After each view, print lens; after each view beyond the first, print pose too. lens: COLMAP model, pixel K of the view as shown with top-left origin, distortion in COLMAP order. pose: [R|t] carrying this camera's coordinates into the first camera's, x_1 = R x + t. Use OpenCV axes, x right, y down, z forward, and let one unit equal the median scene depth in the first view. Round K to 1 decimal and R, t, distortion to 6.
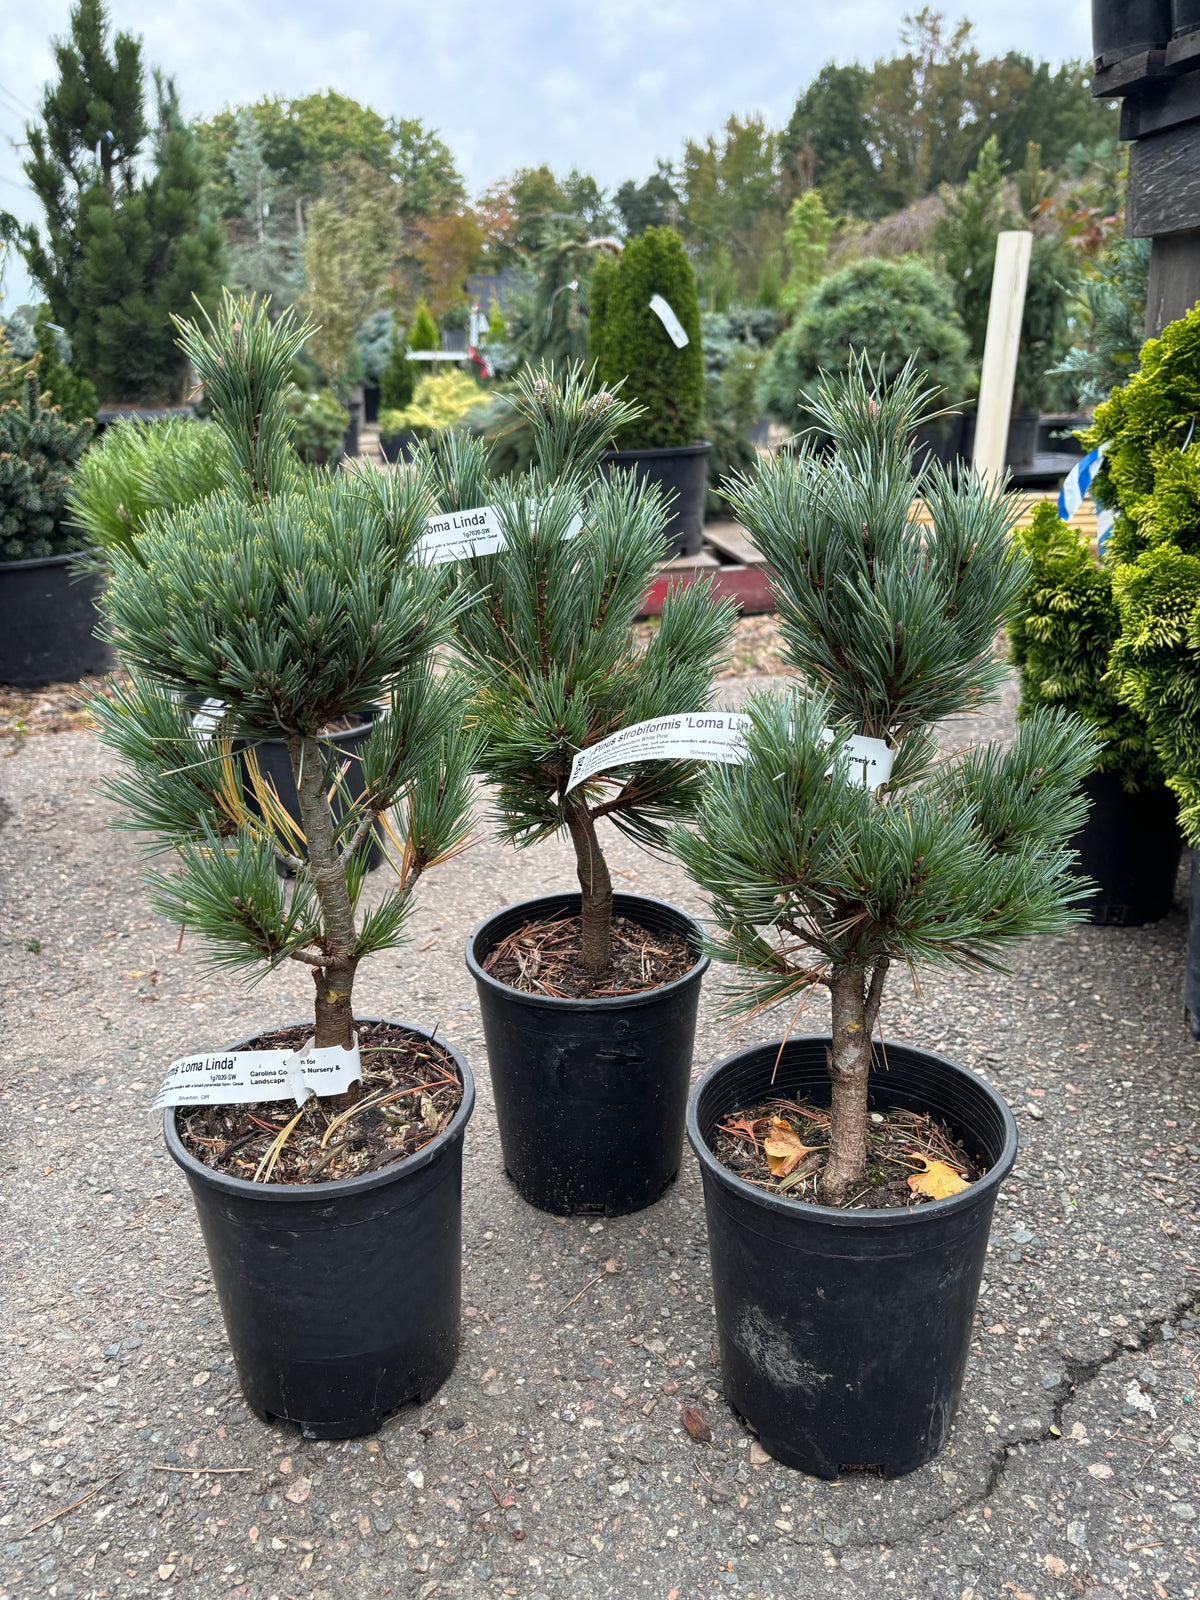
lens RADIAL K [[1187.6, 0, 600.0], [0, 1187.6, 800.0], [0, 0, 1]] dist [0.042047, -0.071605]
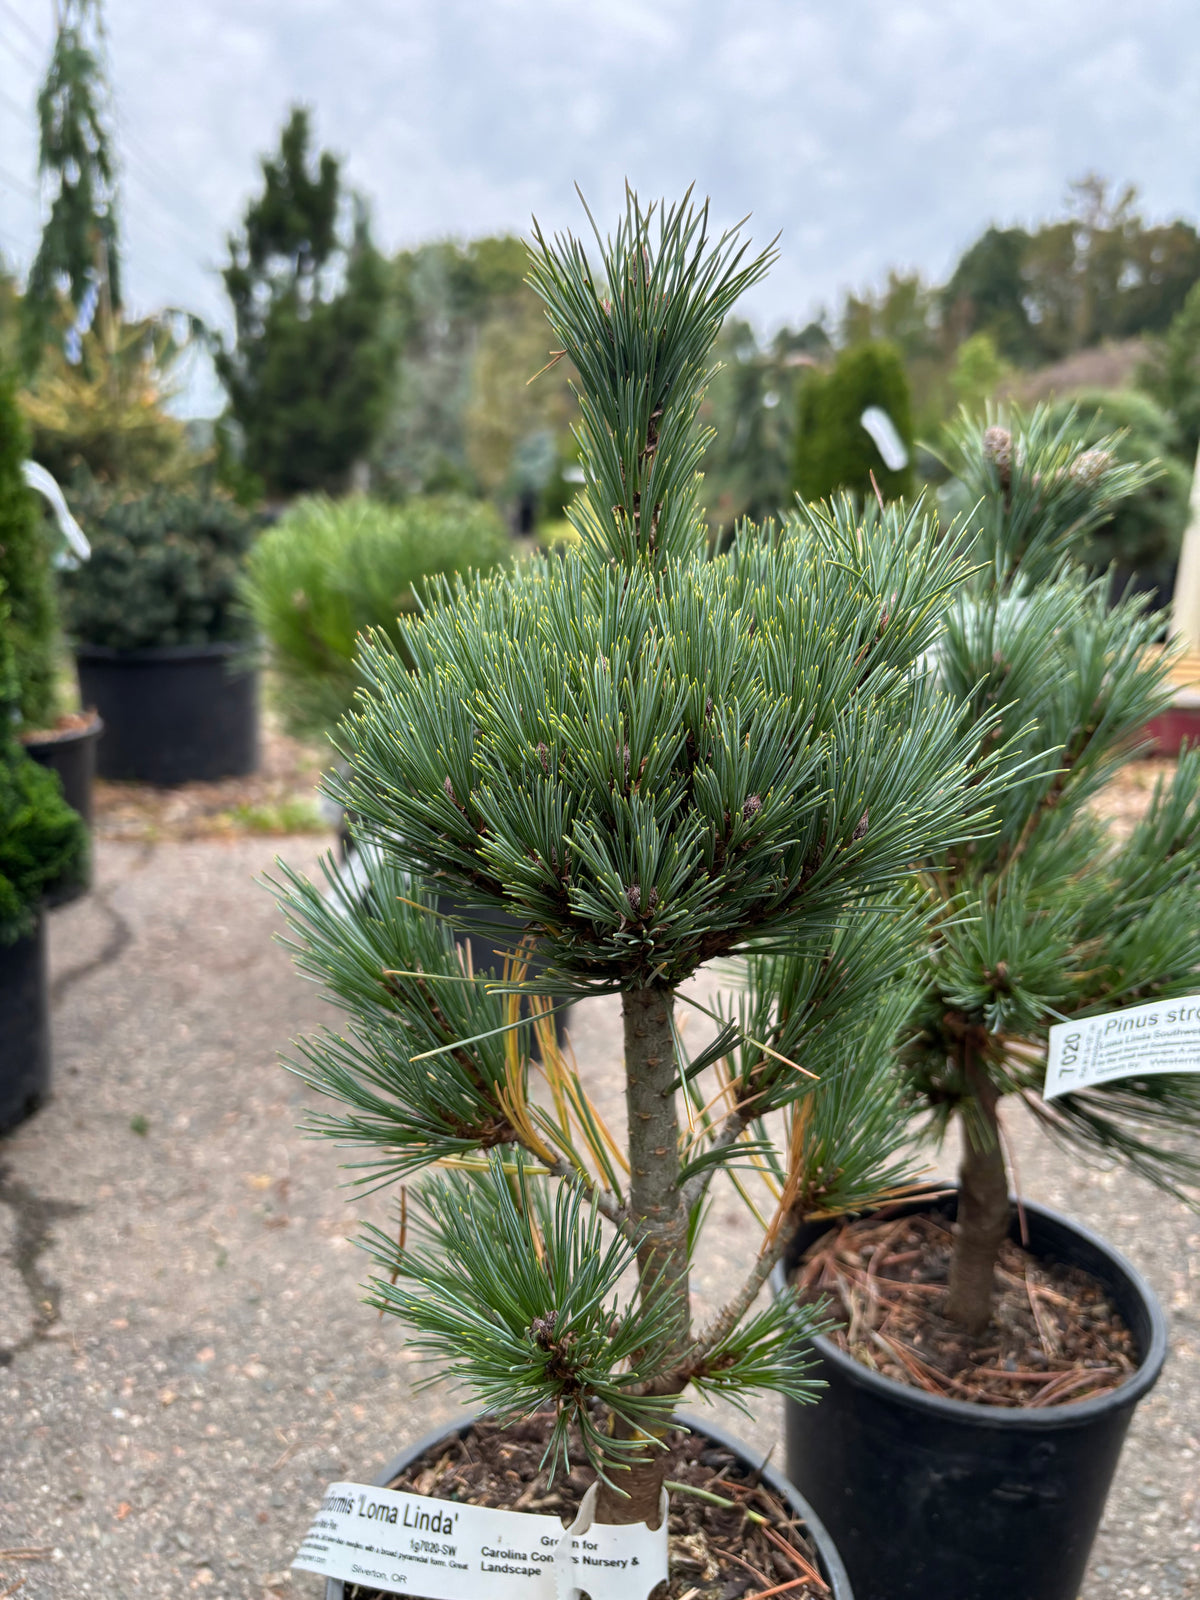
lens RADIAL K [[1215.1, 0, 615.2], [0, 1215.1, 794.9], [0, 0, 1]] dist [-0.006332, -0.021745]
pose [[0.993628, 0.073992, -0.085027, -0.081662], [-0.082654, 0.991207, -0.103331, -0.029920], [0.076633, 0.109700, 0.991006, 0.154115]]
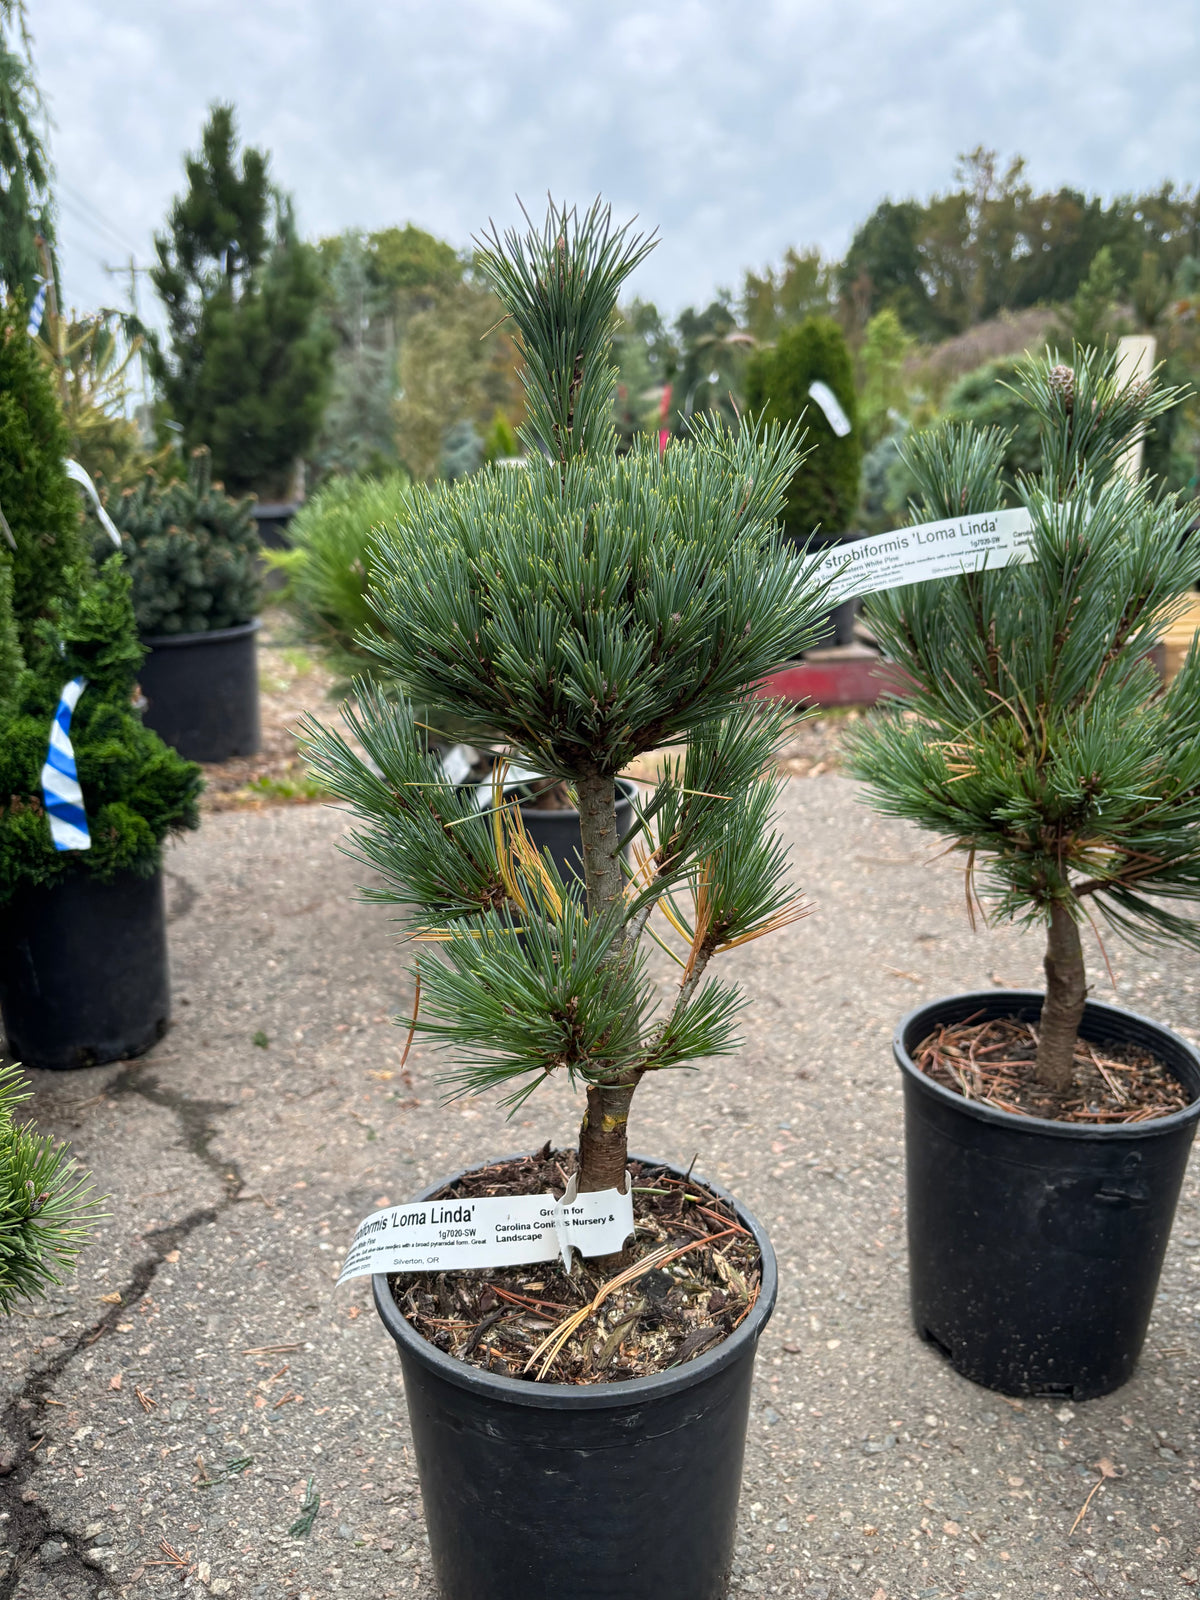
lens RADIAL K [[1201.8, 0, 600.0], [0, 1201.8, 800.0], [0, 0, 1]] dist [-0.016203, 0.000251]
pose [[0.999056, 0.019184, -0.038969, -0.146106], [-0.022577, 0.995814, -0.088574, 0.014012], [0.037107, 0.089370, 0.995307, 0.080271]]
